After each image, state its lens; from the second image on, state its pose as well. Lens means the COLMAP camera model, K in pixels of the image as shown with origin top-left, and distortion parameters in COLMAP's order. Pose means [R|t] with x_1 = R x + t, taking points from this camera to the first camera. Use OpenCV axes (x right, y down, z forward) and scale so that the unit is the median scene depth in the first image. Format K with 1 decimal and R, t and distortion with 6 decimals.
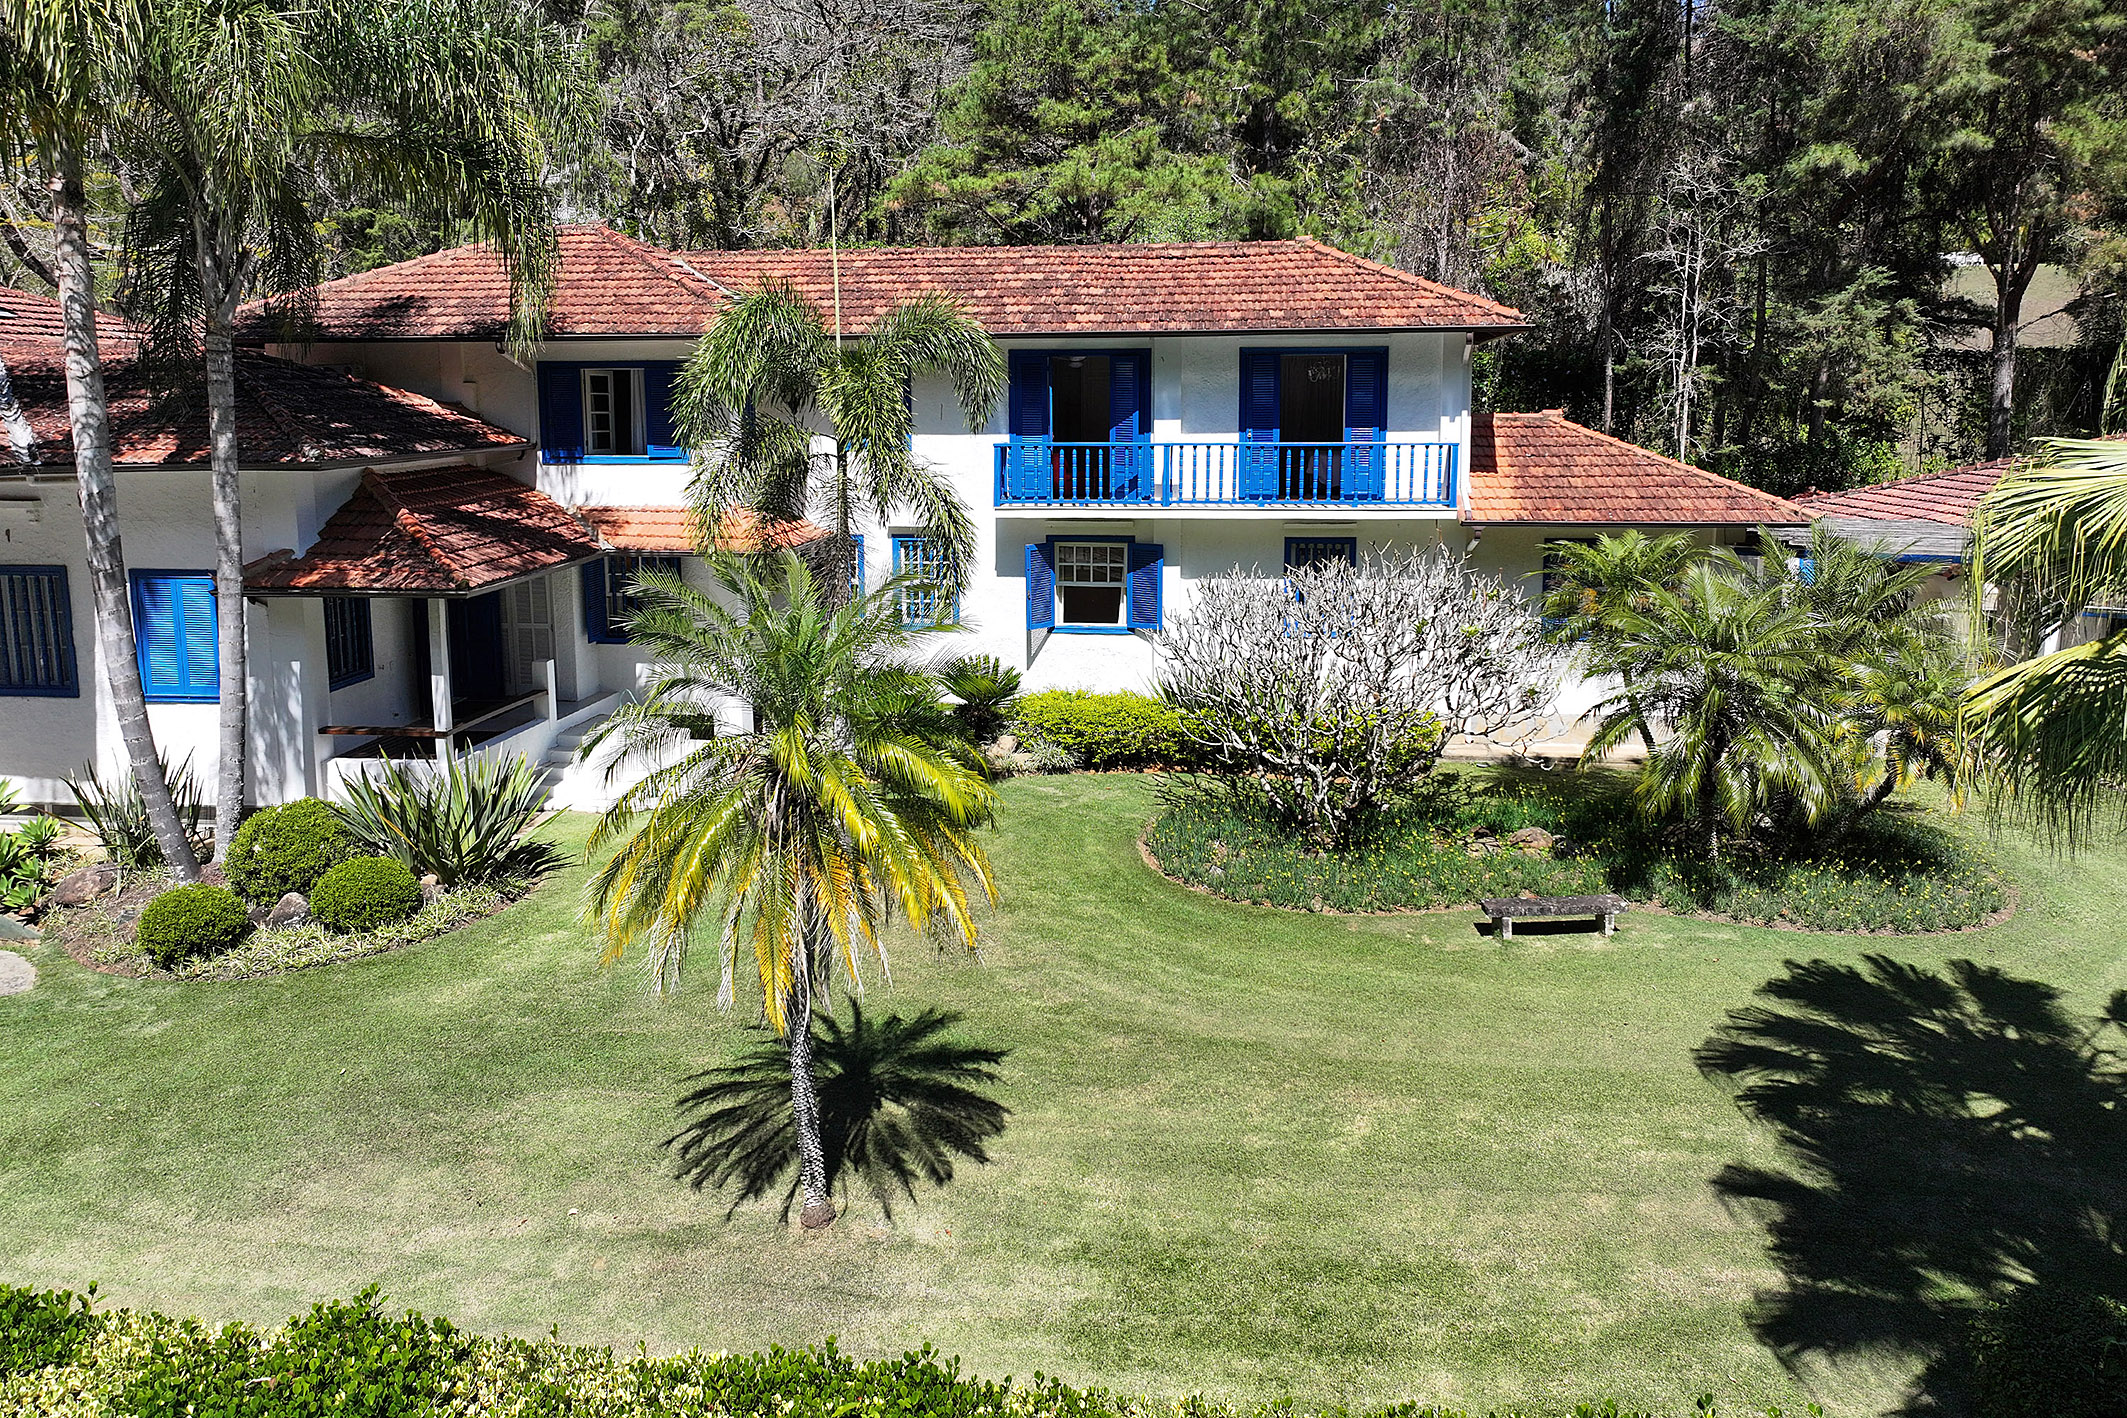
lens RADIAL K [[1521.8, 0, 1066.0], [0, 1521.8, 615.5], [0, 0, 1]] dist [0.000907, 0.005612]
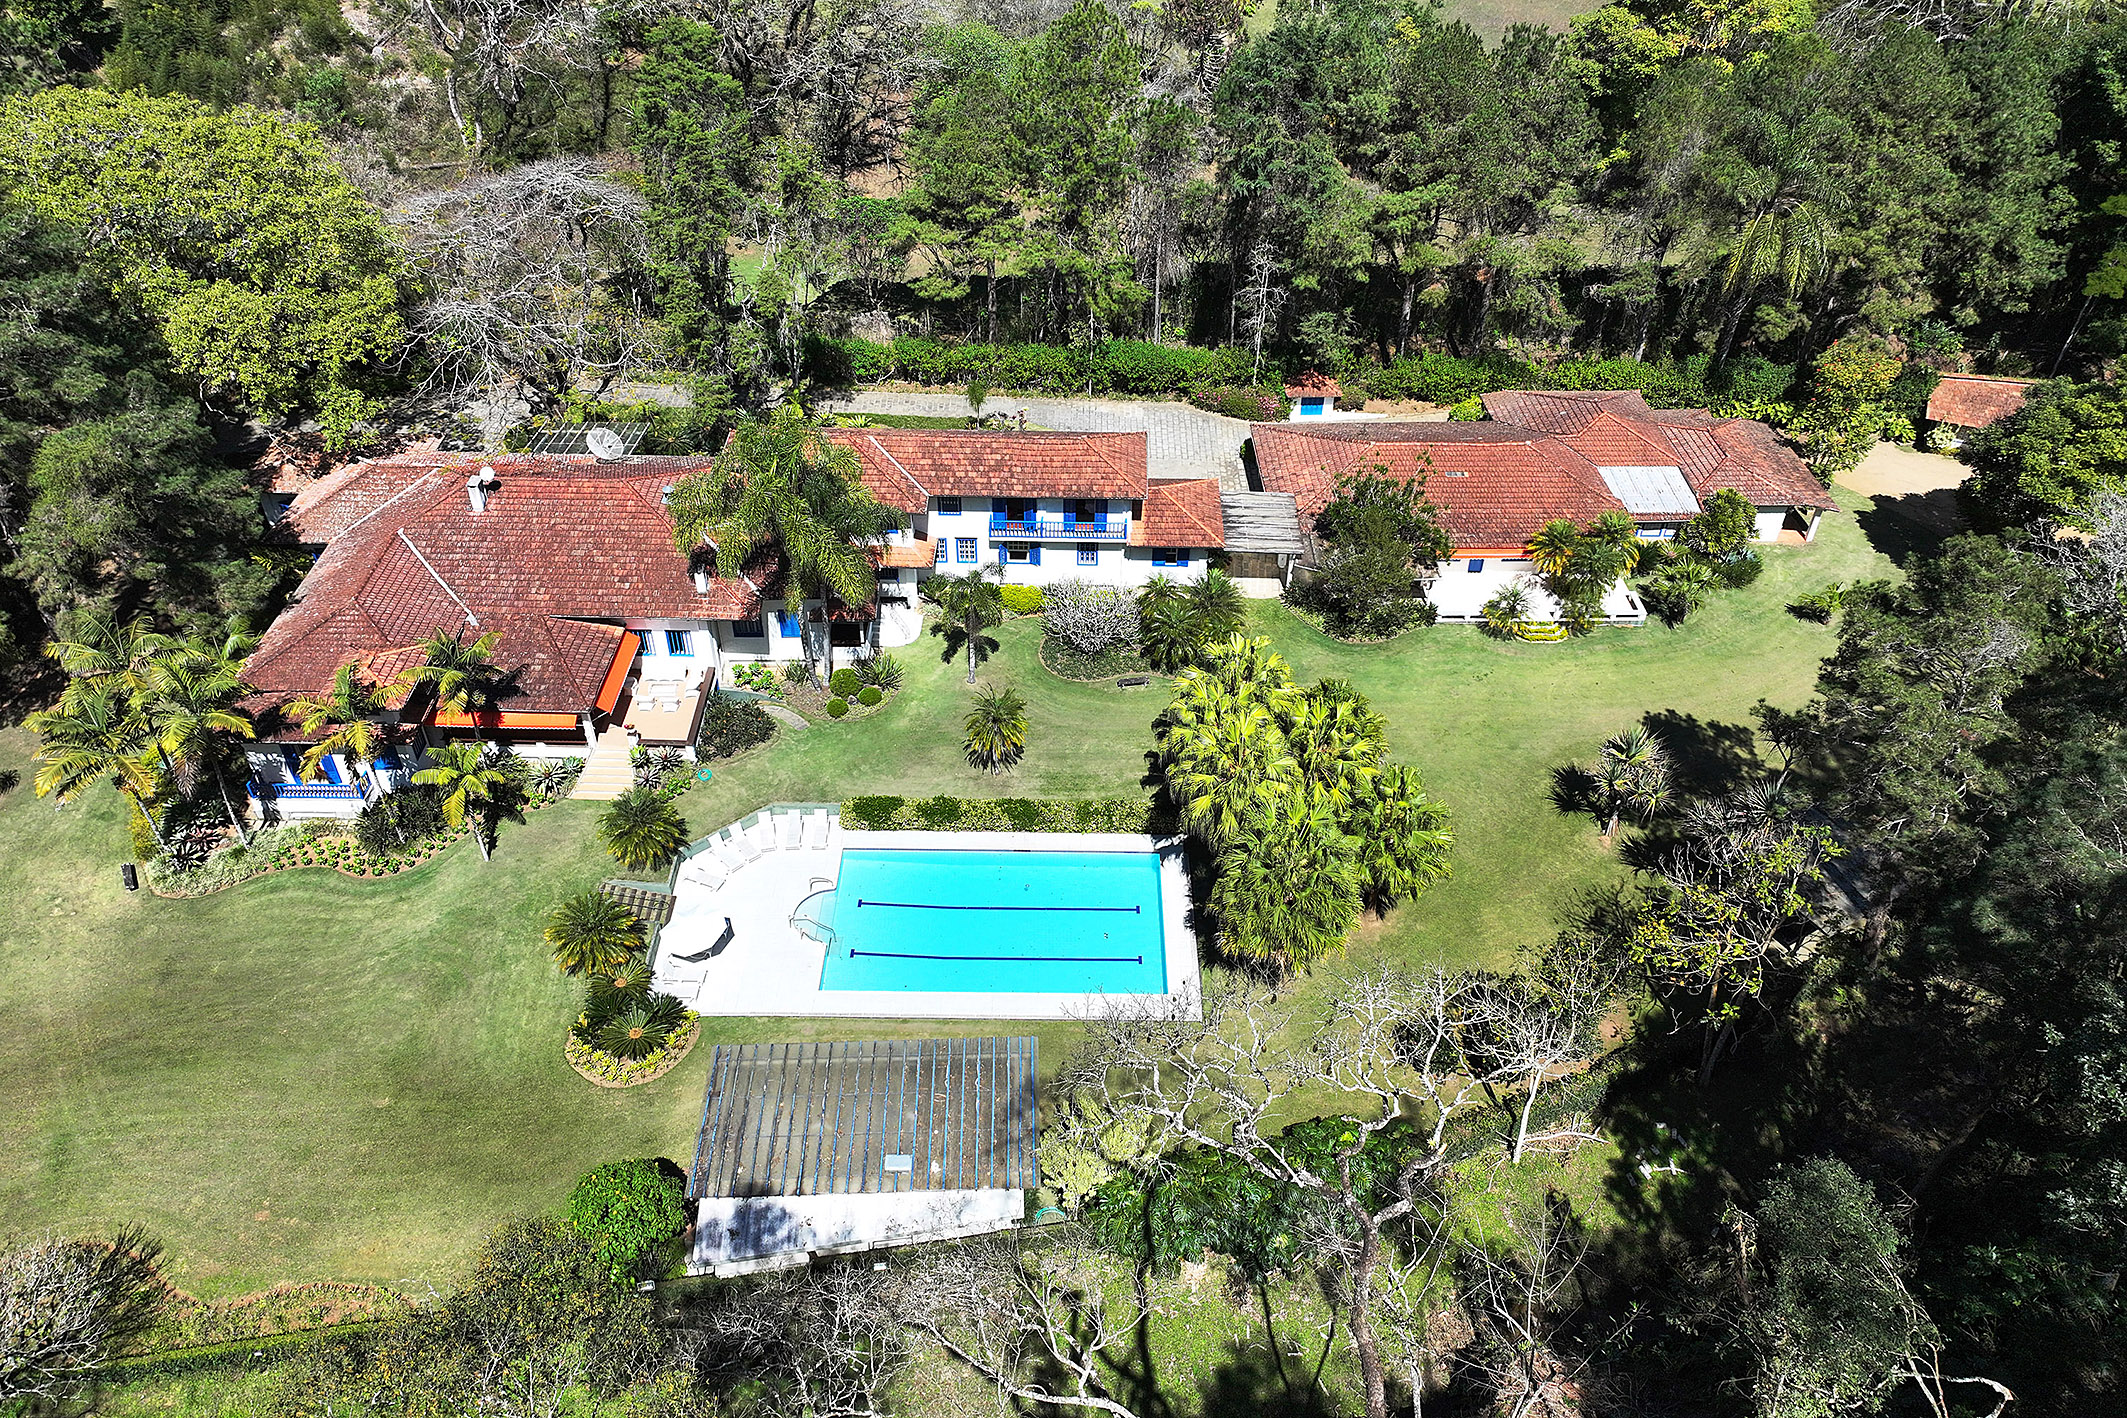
lens RADIAL K [[1464.3, 0, 1058.2], [0, 1464.3, 636.5], [0, 0, 1]] dist [0.004025, 0.011922]
pose [[0.993331, -0.055150, 0.101252, -0.298516], [-0.000213, 0.877303, 0.479938, -1.798699], [-0.115297, -0.476759, 0.871440, -2.410529]]
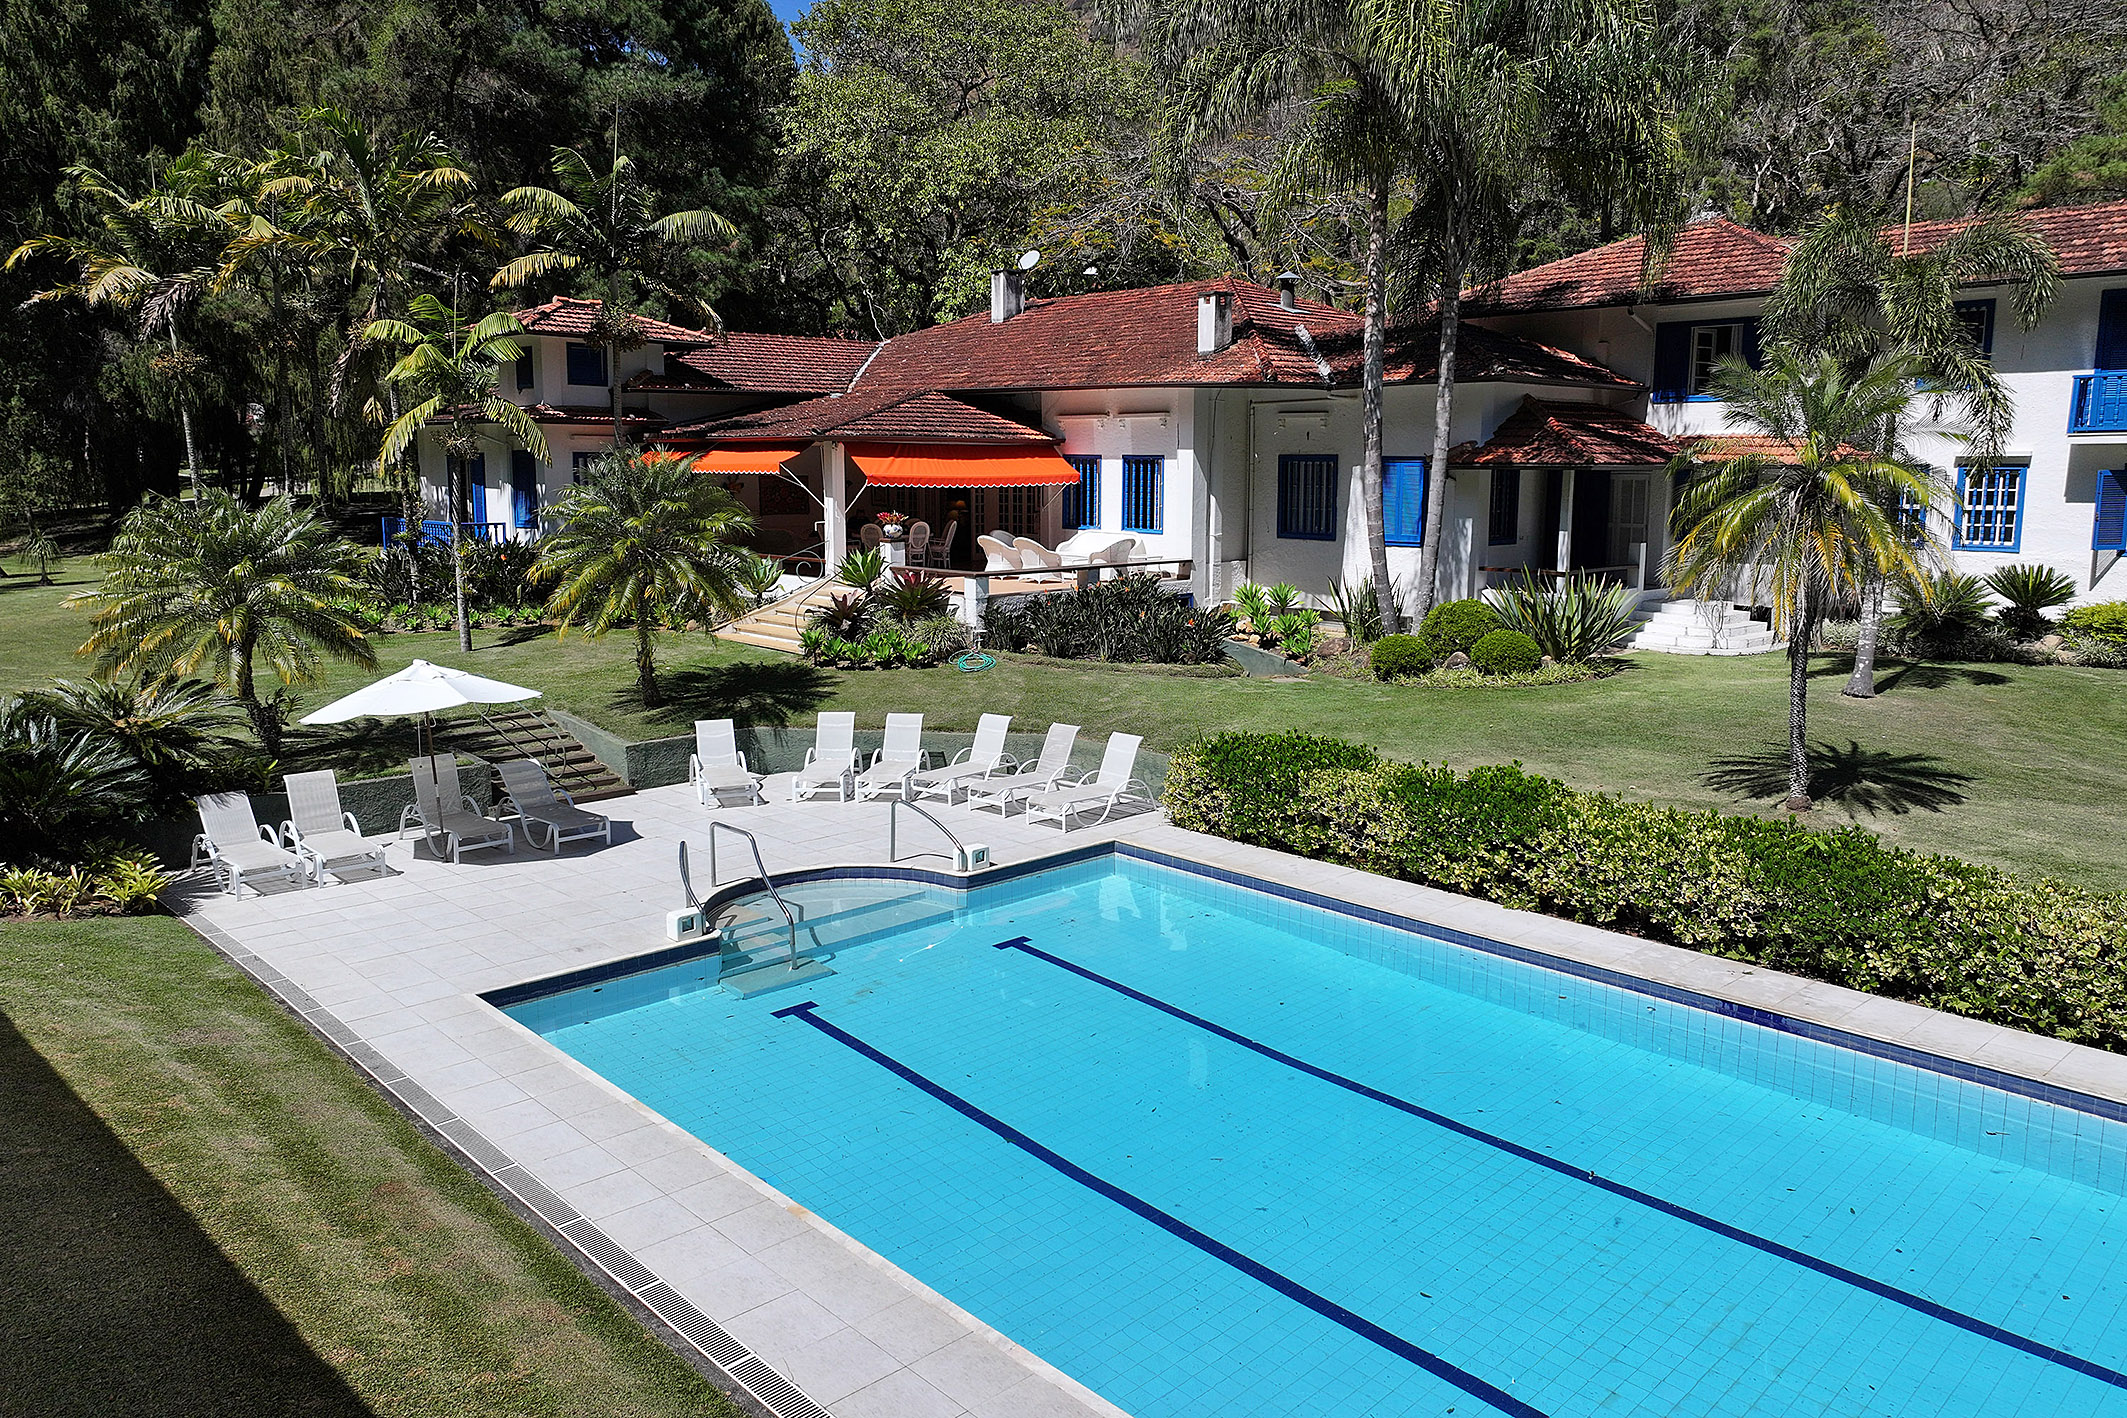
lens RADIAL K [[1476.3, 0, 1075.6], [0, 1476.3, 664.6], [0, 0, 1]] dist [0.002870, 0.005372]
pose [[0.770082, 0.092501, -0.631203, 0.116356], [-0.099073, 0.994768, 0.024909, 0.176822], [0.630205, 0.043354, 0.775217, -0.346569]]
